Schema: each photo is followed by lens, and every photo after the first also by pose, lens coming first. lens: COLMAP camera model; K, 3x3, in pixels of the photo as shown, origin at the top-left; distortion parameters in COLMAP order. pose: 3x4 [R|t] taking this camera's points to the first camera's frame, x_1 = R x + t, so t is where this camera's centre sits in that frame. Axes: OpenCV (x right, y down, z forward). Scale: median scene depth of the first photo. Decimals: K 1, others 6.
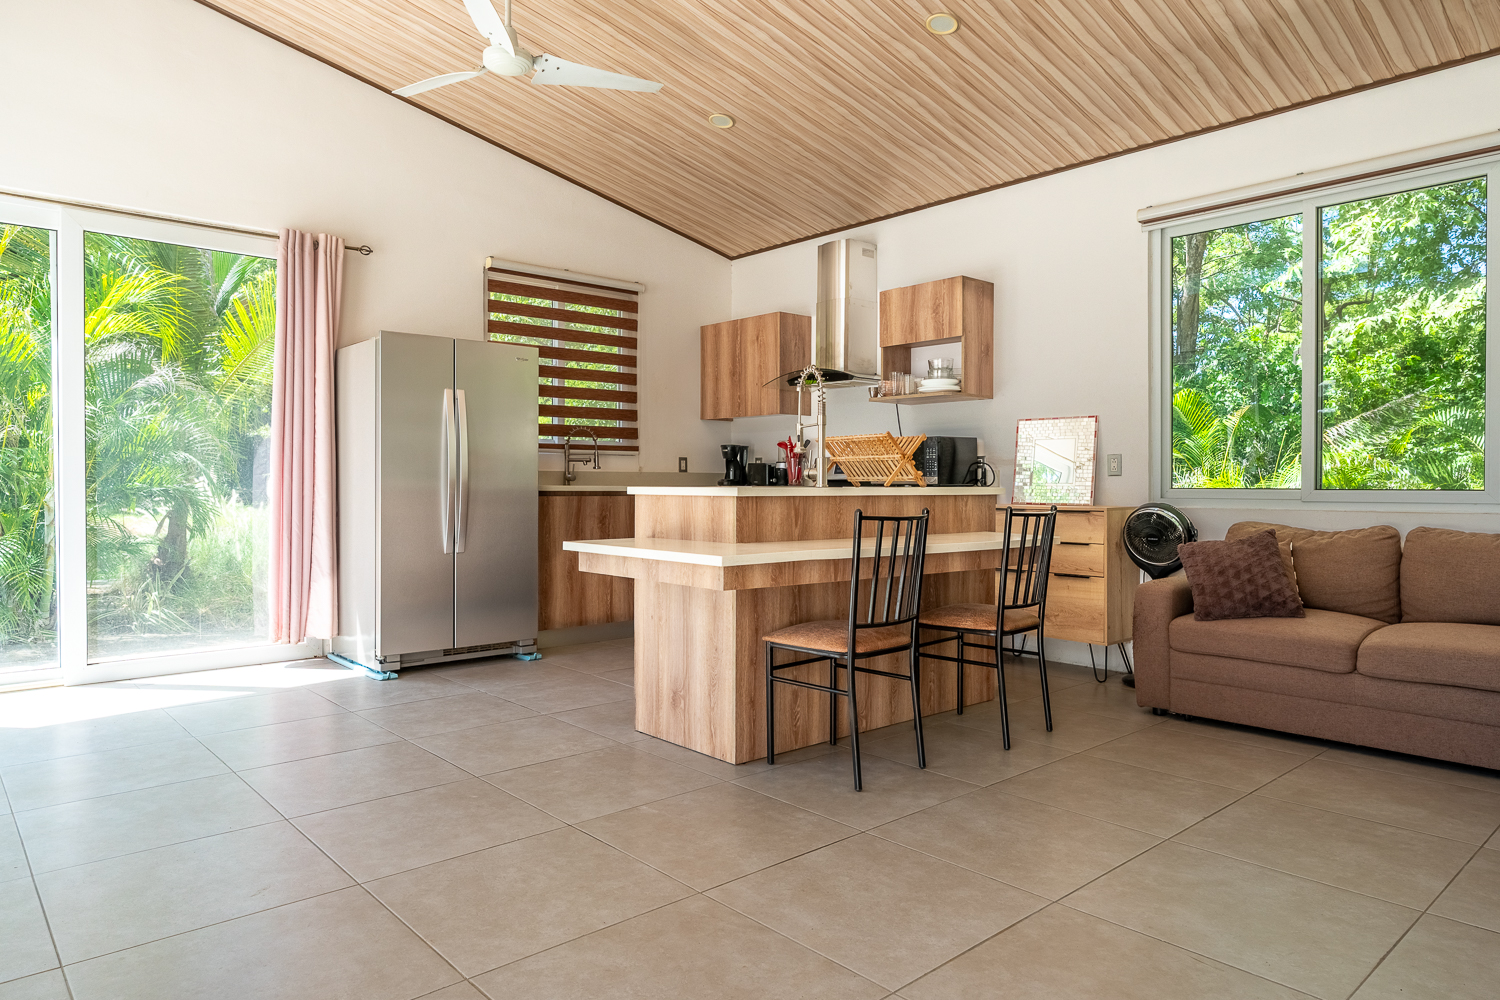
lens RADIAL K [[947.4, 0, 748.4], [0, 947.4, 489.8], [0, 0, 1]] dist [0.001565, -0.000003]
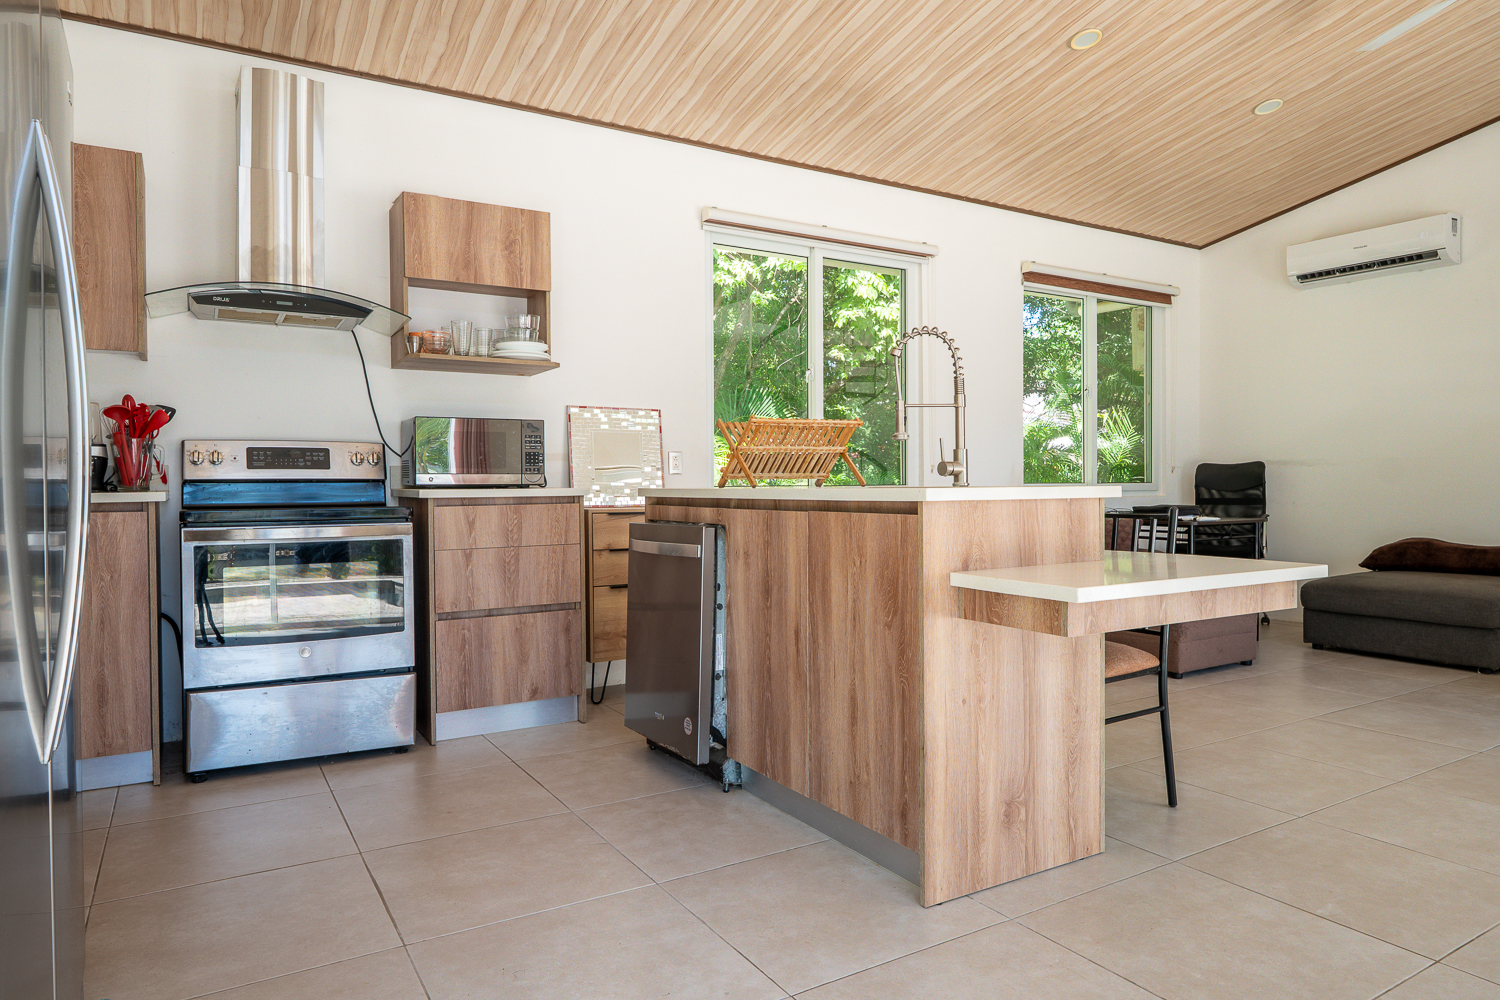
lens RADIAL K [[926.4, 0, 750.7], [0, 926.4, 497.4], [0, 0, 1]] dist [-0.003180, -0.005481]
pose [[0.184369, -0.019488, 0.982664, -0.685167], [0.013471, 0.999760, 0.017300, -0.008615], [-0.982765, 0.010047, 0.184587, 0.989228]]
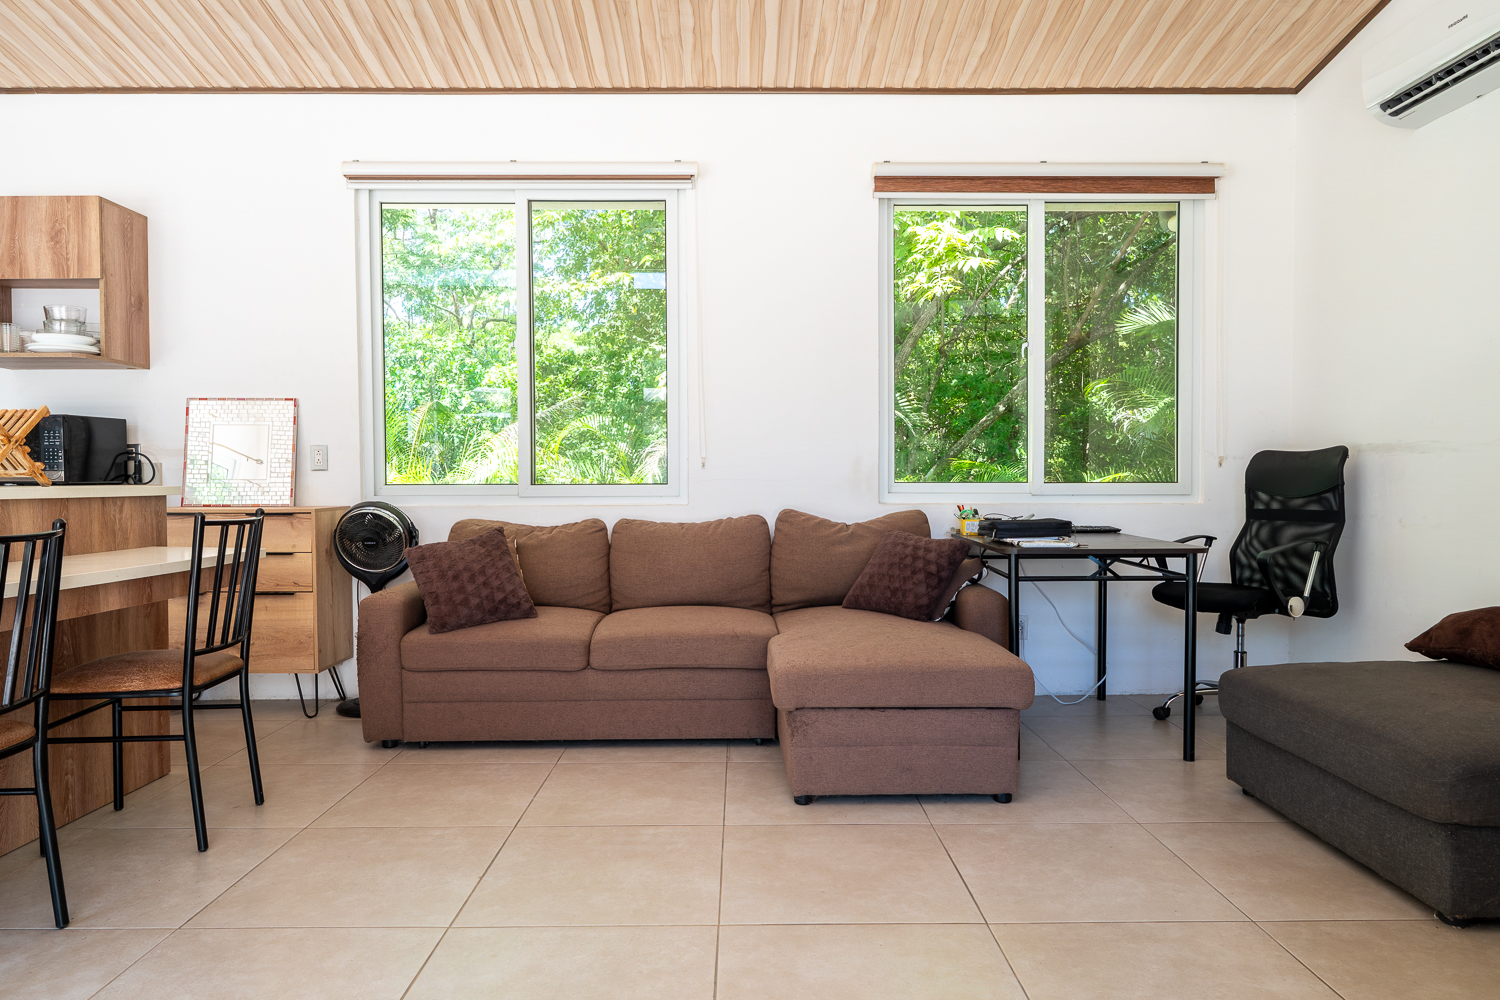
lens RADIAL K [[926.3, 0, 753.4], [0, 926.3, 499.4], [0, 0, 1]] dist [0.002479, -0.001821]
pose [[0.659930, -0.020768, 0.751040, 0.024102], [0.009559, 0.999769, 0.019247, -0.001518], [-0.751266, -0.005523, 0.659976, 0.207304]]
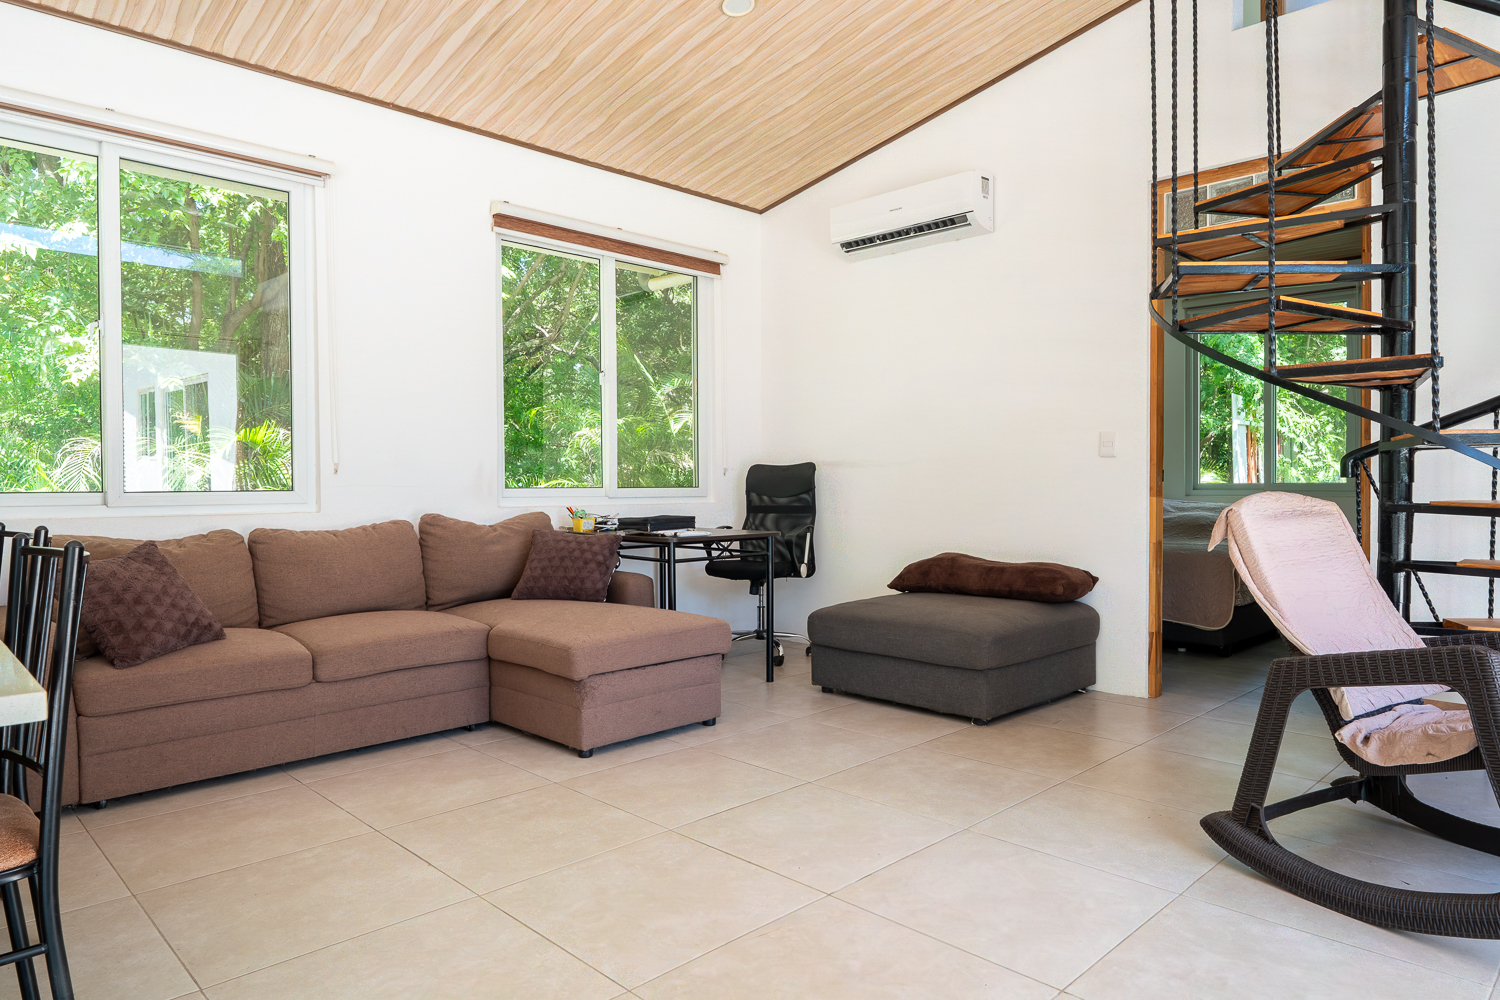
lens RADIAL K [[926.4, 0, 750.7], [0, 926.4, 497.4], [0, 0, 1]] dist [-0.003180, -0.005481]
pose [[-0.048442, -0.016912, 0.998683, -0.282752], [0.011545, 0.999780, 0.017490, -0.004347], [-0.998759, 0.012377, -0.048236, 0.548317]]
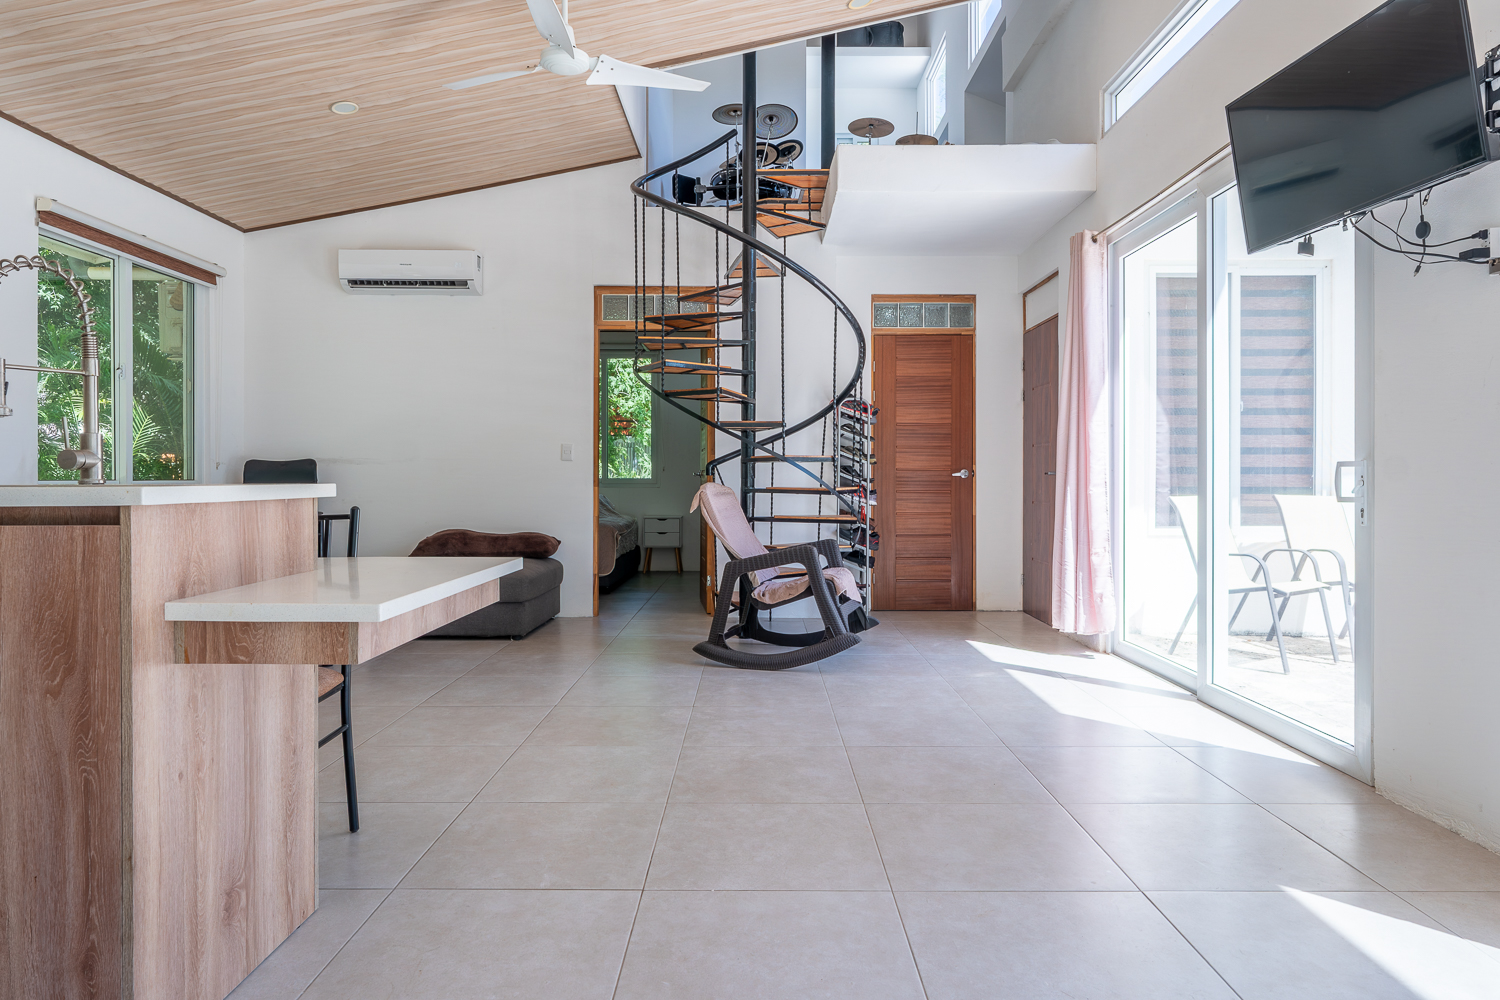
lens RADIAL K [[930.9, 0, 751.4], [0, 930.9, 478.6], [0, 0, 1]] dist [0.001608, -0.000459]
pose [[-0.742541, -0.003620, 0.669791, -0.578196], [0.002942, 0.999958, 0.008666, -0.009370], [-0.669794, 0.008406, -0.742499, 1.107265]]
